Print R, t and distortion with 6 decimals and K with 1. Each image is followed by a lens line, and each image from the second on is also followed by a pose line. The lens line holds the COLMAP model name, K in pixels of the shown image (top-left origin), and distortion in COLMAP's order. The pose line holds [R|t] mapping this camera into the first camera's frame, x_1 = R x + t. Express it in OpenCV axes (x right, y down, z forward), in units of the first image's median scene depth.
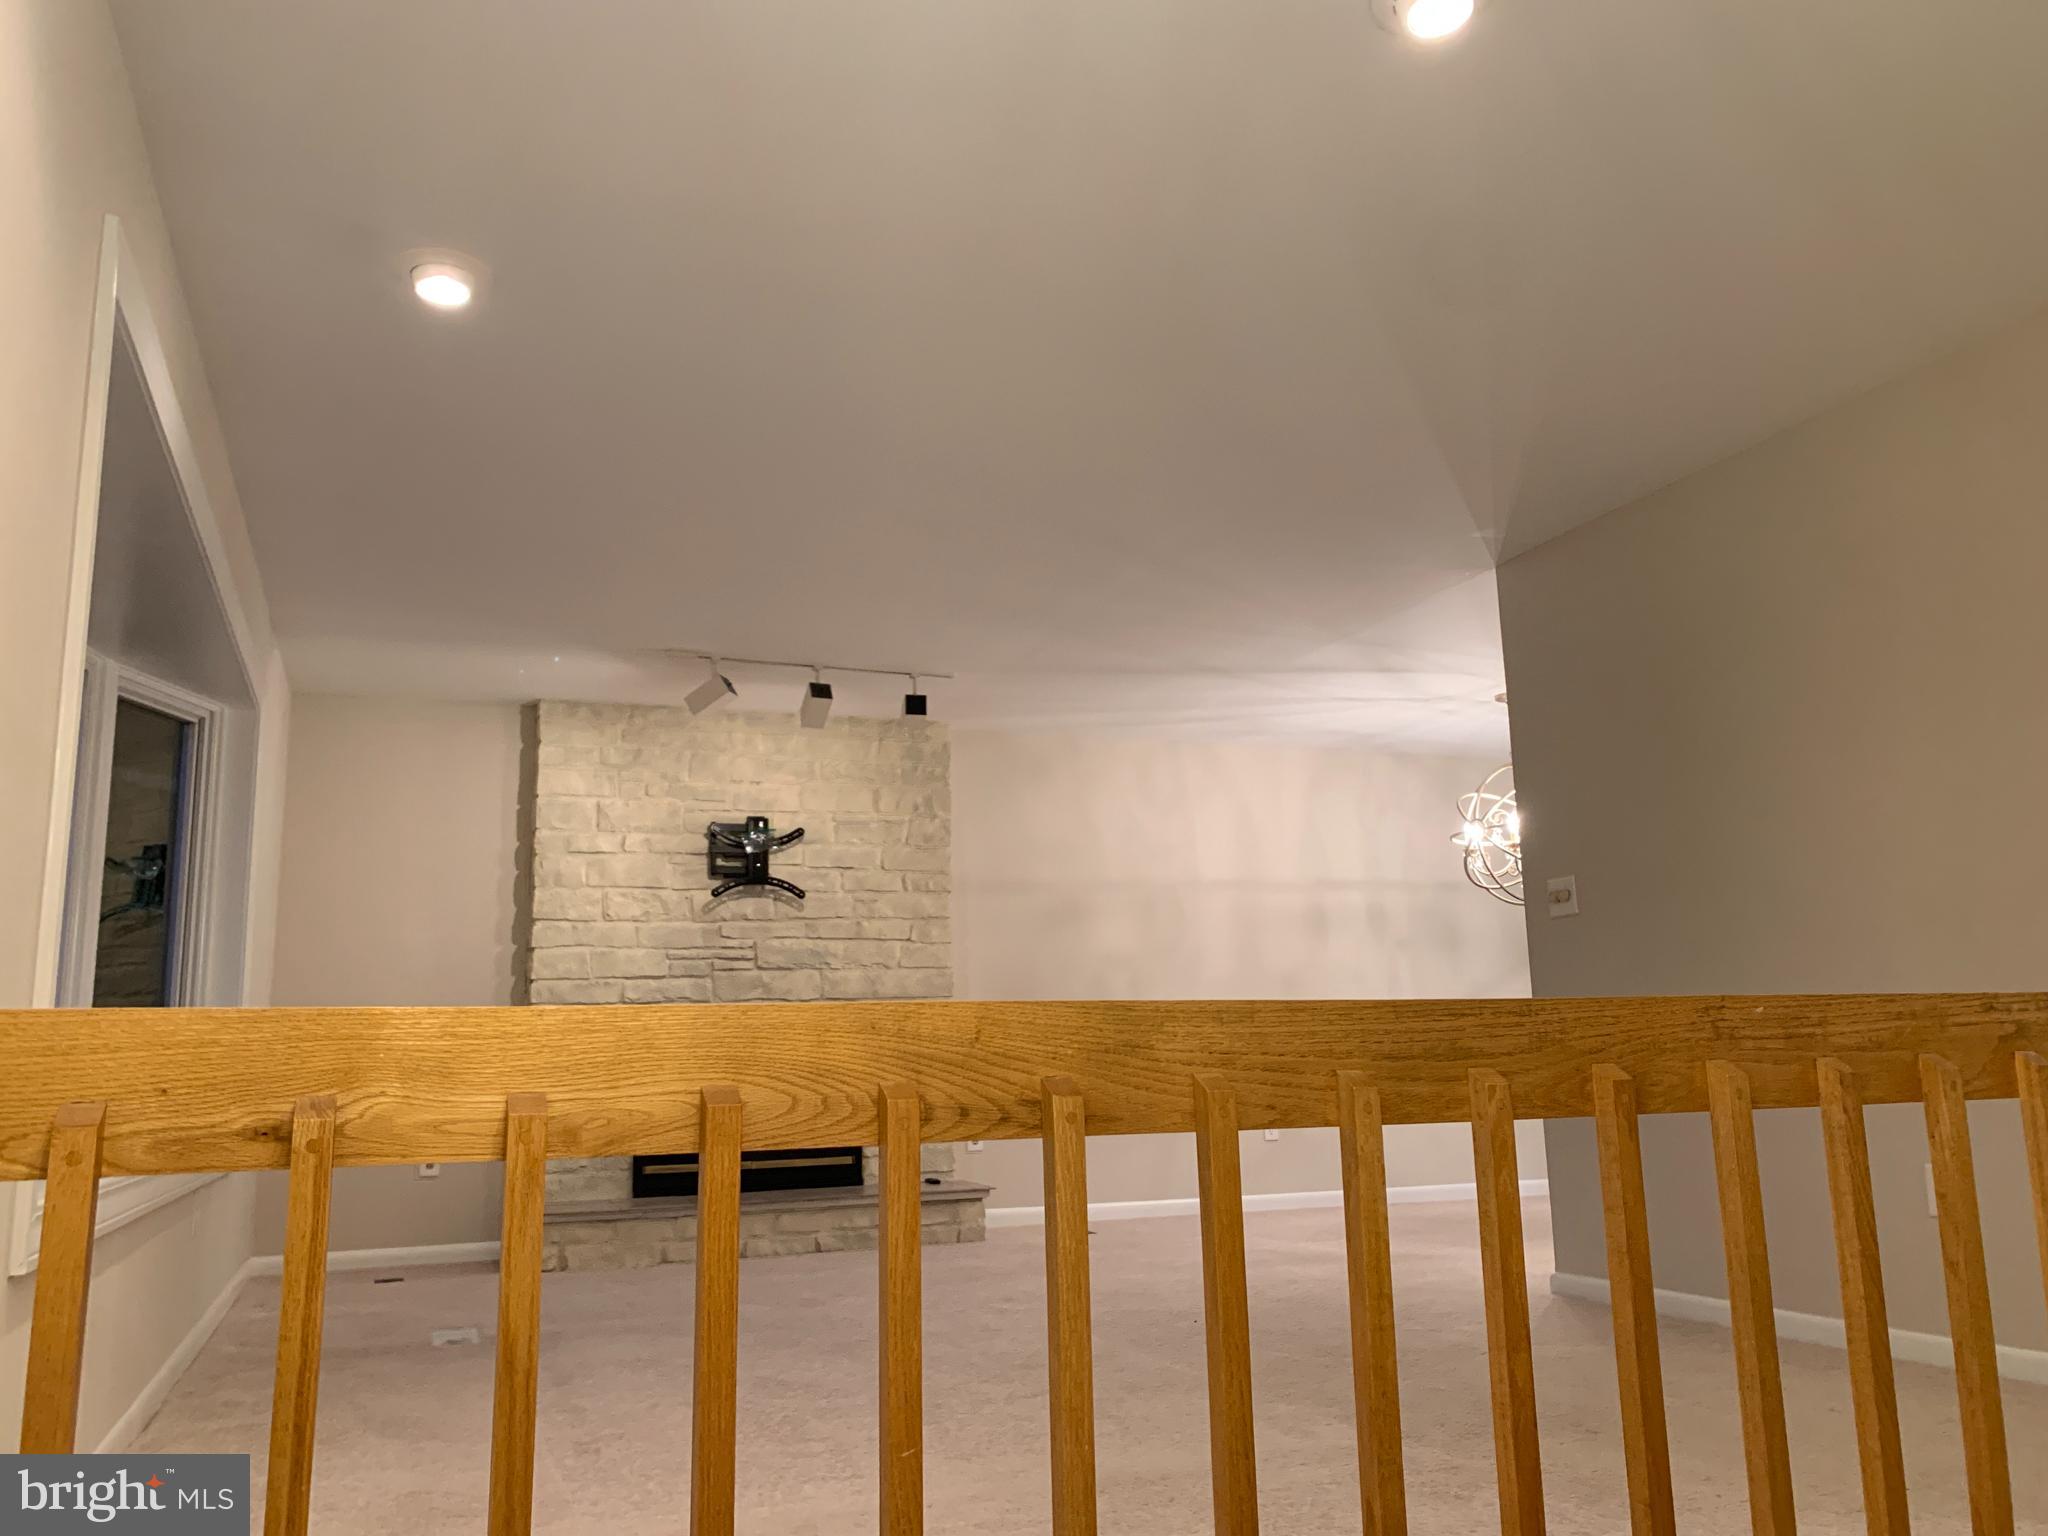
lens RADIAL K [[1560.6, 0, 1026.7], [0, 1560.6, 737.9], [0, 0, 1]] dist [0.104323, -0.124505]
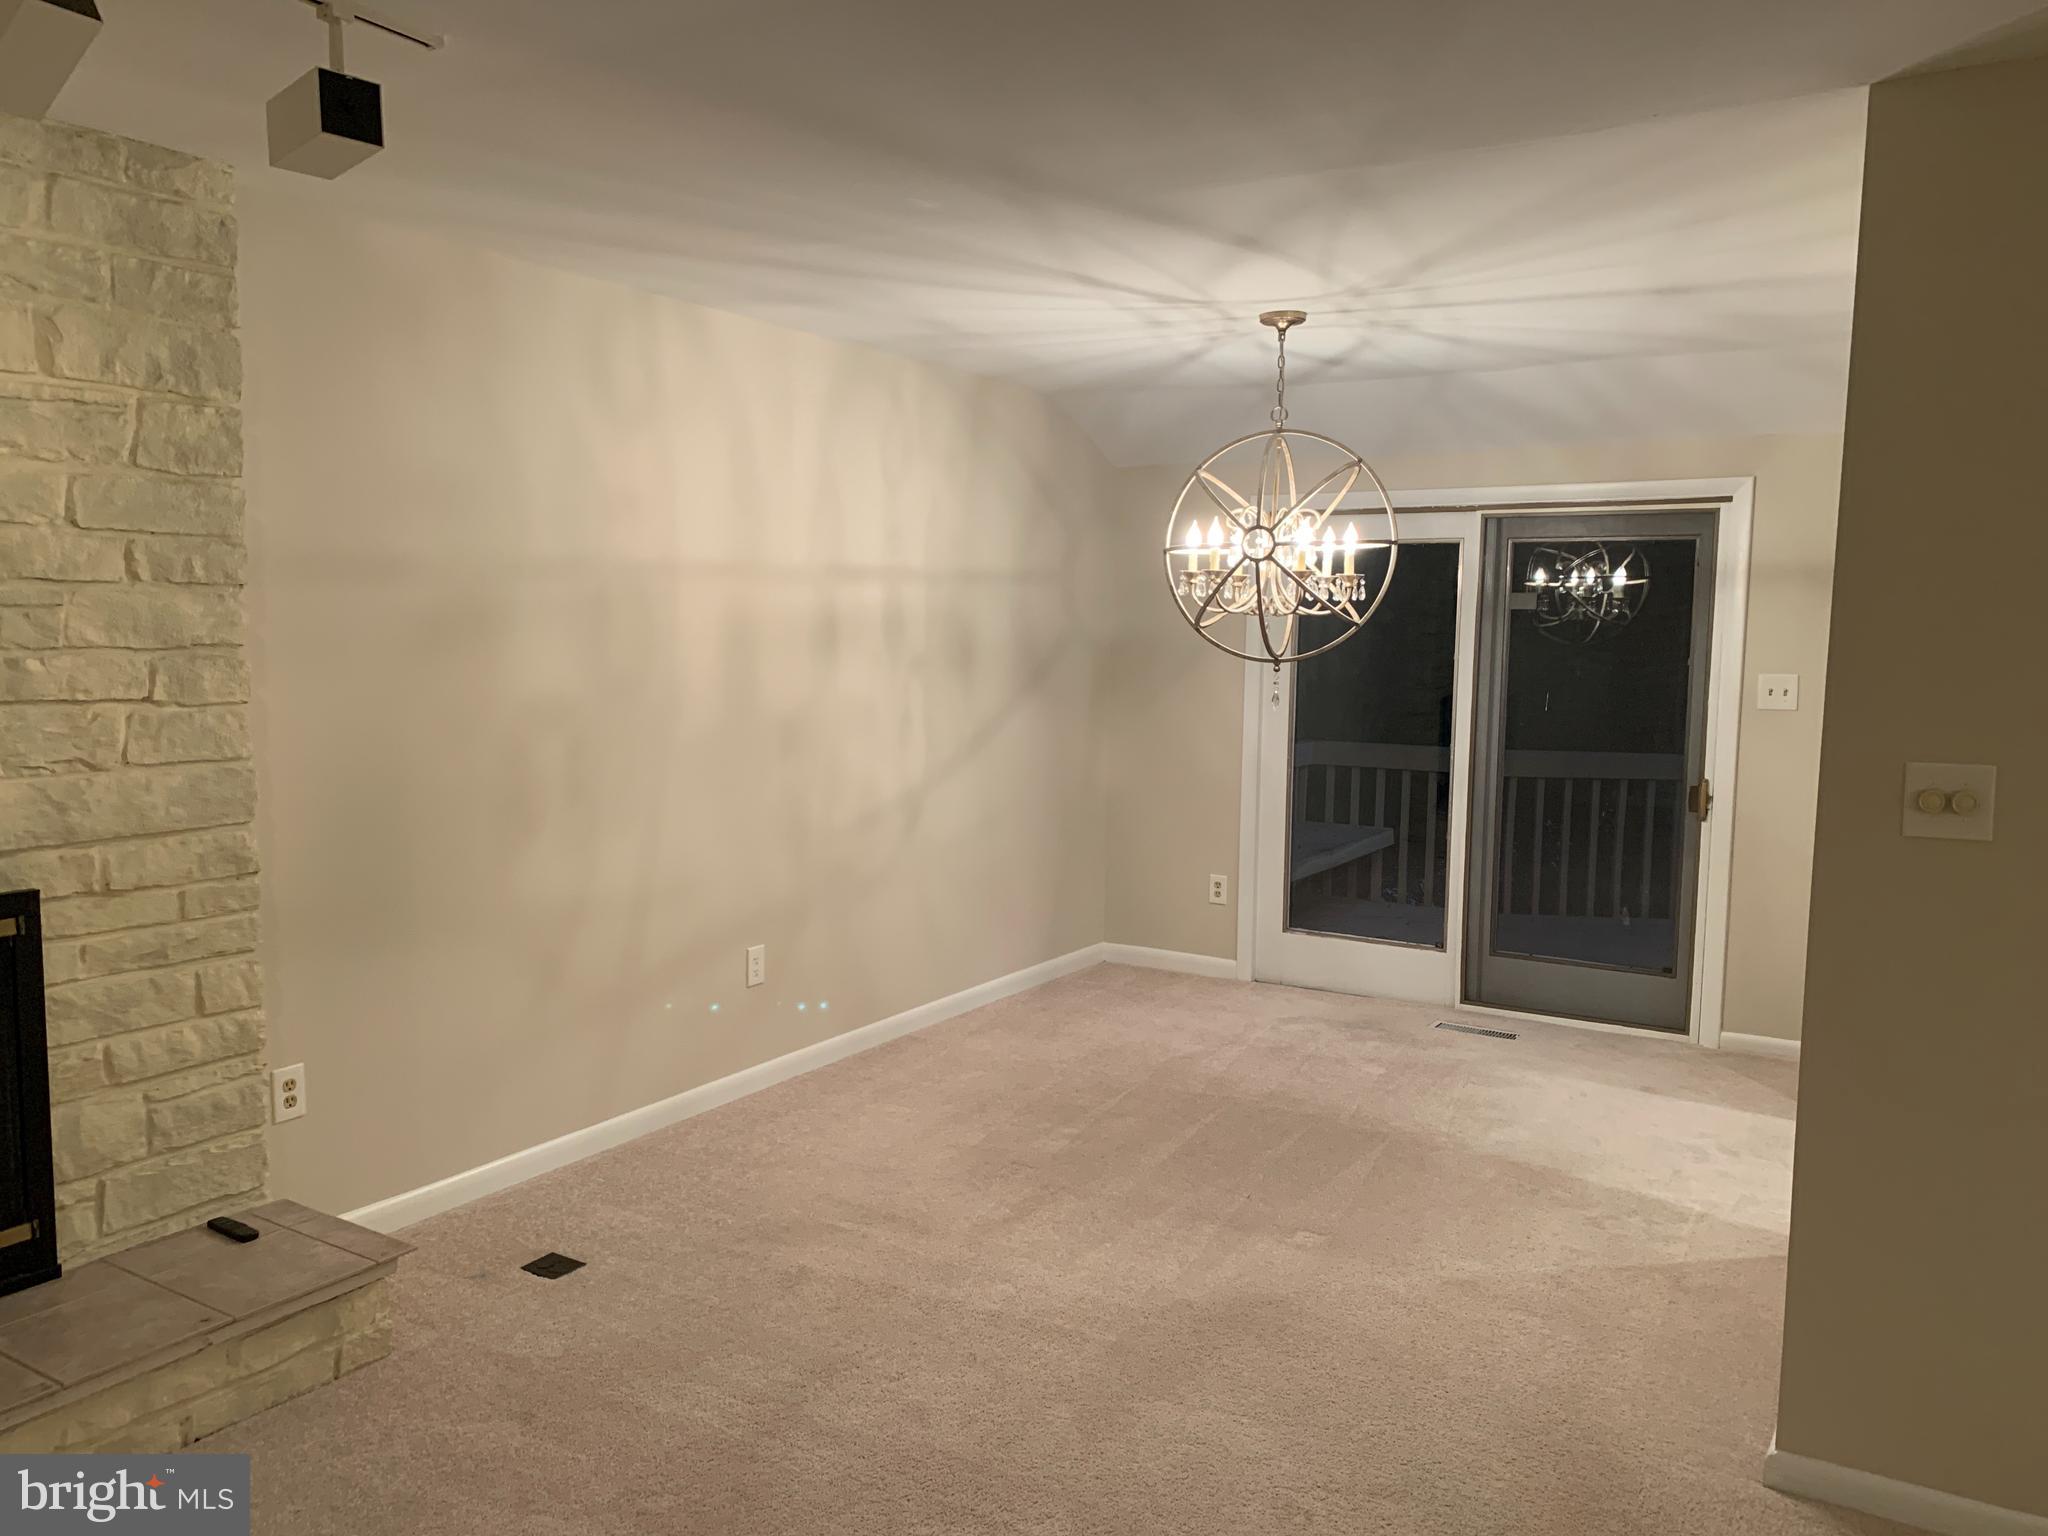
lens RADIAL K [[1574.7, 0, 985.4], [0, 1574.7, 783.2], [0, 0, 1]] dist [0.011729, -0.008548]
pose [[0.804501, -0.028705, 0.593258, -0.143885], [-0.154344, 0.954415, 0.255480, 0.008288], [-0.573547, -0.297100, 0.763397, 0.536293]]
